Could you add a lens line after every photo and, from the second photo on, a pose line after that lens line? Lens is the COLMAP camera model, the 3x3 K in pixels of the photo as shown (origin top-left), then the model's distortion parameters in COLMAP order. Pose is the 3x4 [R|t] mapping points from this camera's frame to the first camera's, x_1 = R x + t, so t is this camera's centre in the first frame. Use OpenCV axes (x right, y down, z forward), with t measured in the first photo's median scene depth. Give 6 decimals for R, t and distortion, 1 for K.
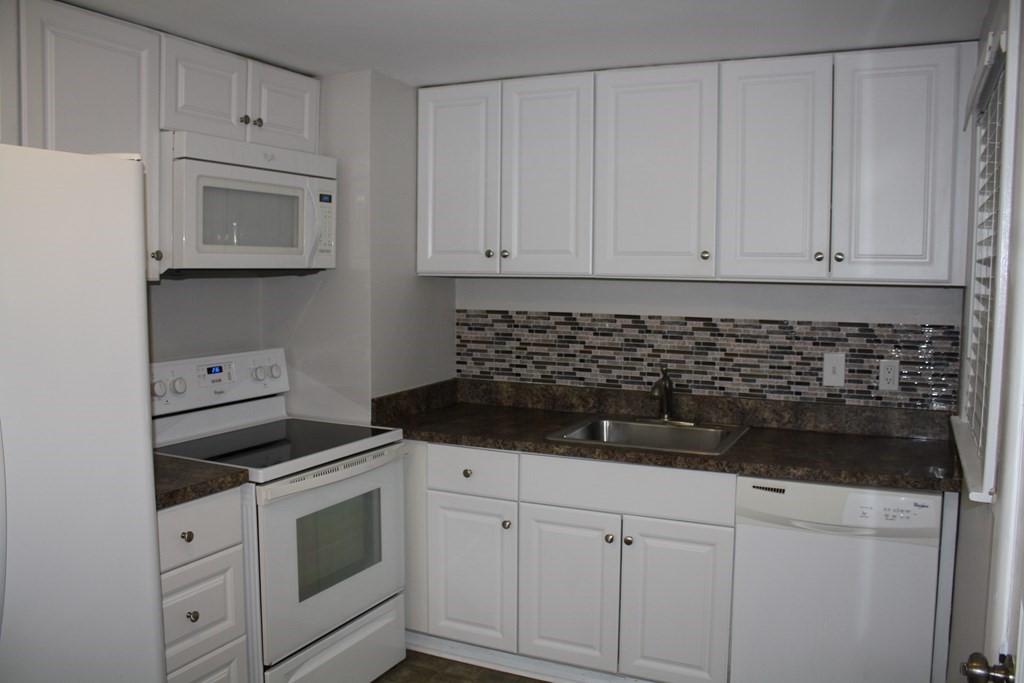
lens RADIAL K [[858.0, 0, 505.9], [0, 858.0, 343.2], [0, 0, 1]] dist [-0.129830, 0.073918]
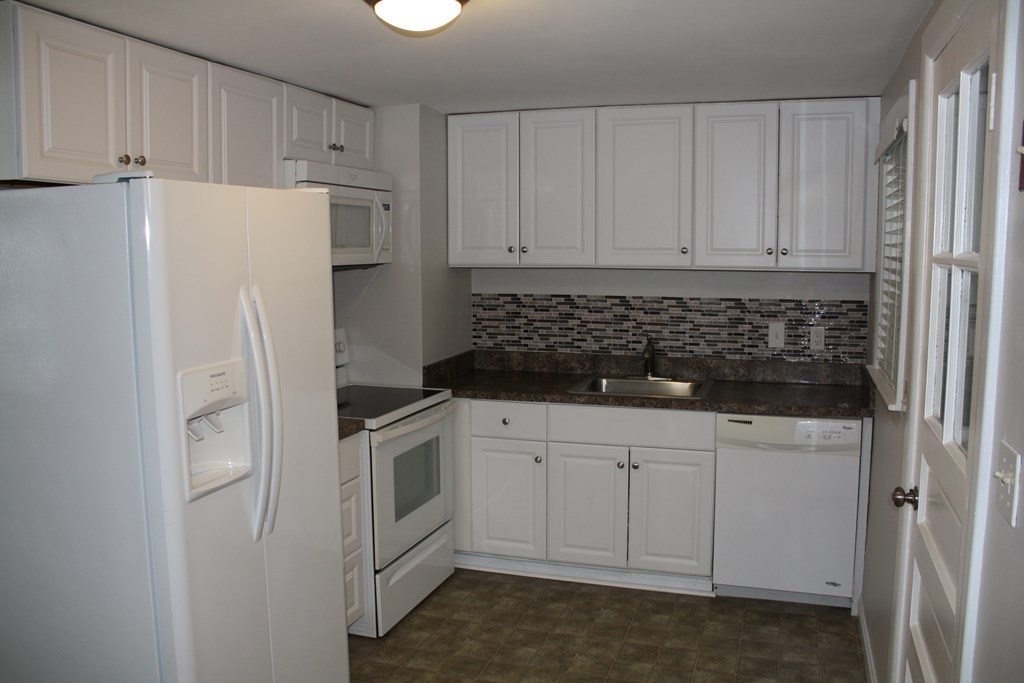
lens RADIAL K [[858.0, 0, 511.6], [0, 858.0, 344.2], [0, 0, 1]] dist [-0.129830, 0.073918]
pose [[0.992169, -0.024138, 0.122551, -0.192352], [0.020853, 0.999390, 0.028011, -0.000298], [-0.123152, -0.025236, 0.992067, -0.278209]]
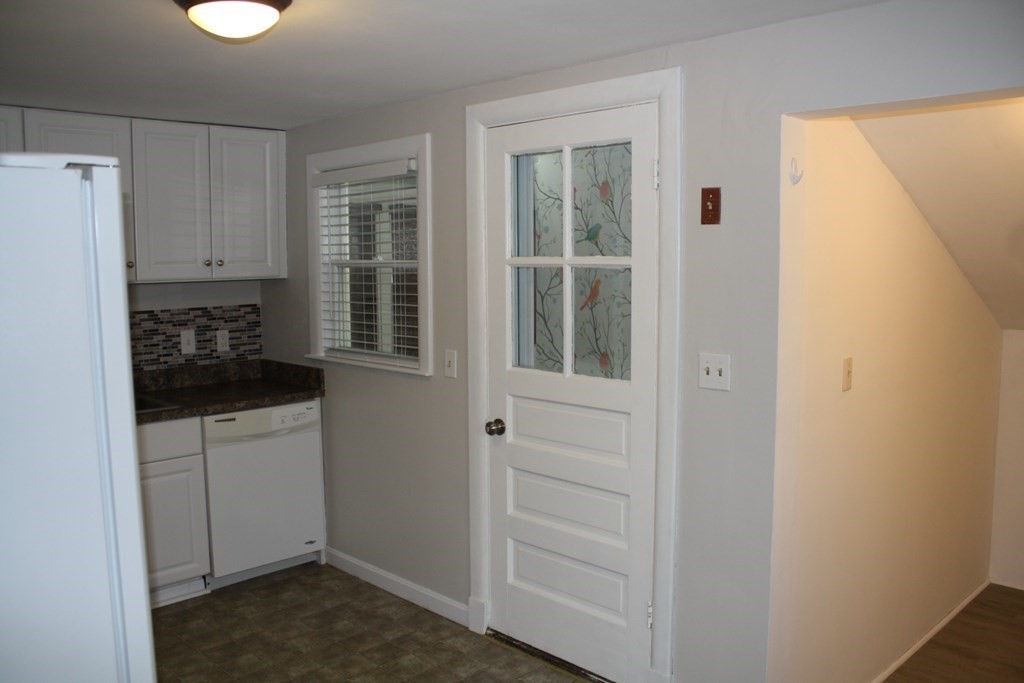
lens RADIAL K [[858.0, 0, 531.2], [0, 858.0, 338.9], [0, 0, 1]] dist [-0.129830, 0.073918]
pose [[0.334849, -0.105737, 0.936320, -0.754884], [0.096253, 0.992324, 0.077639, -0.028489], [-0.937343, 0.064126, 0.342457, -0.021881]]
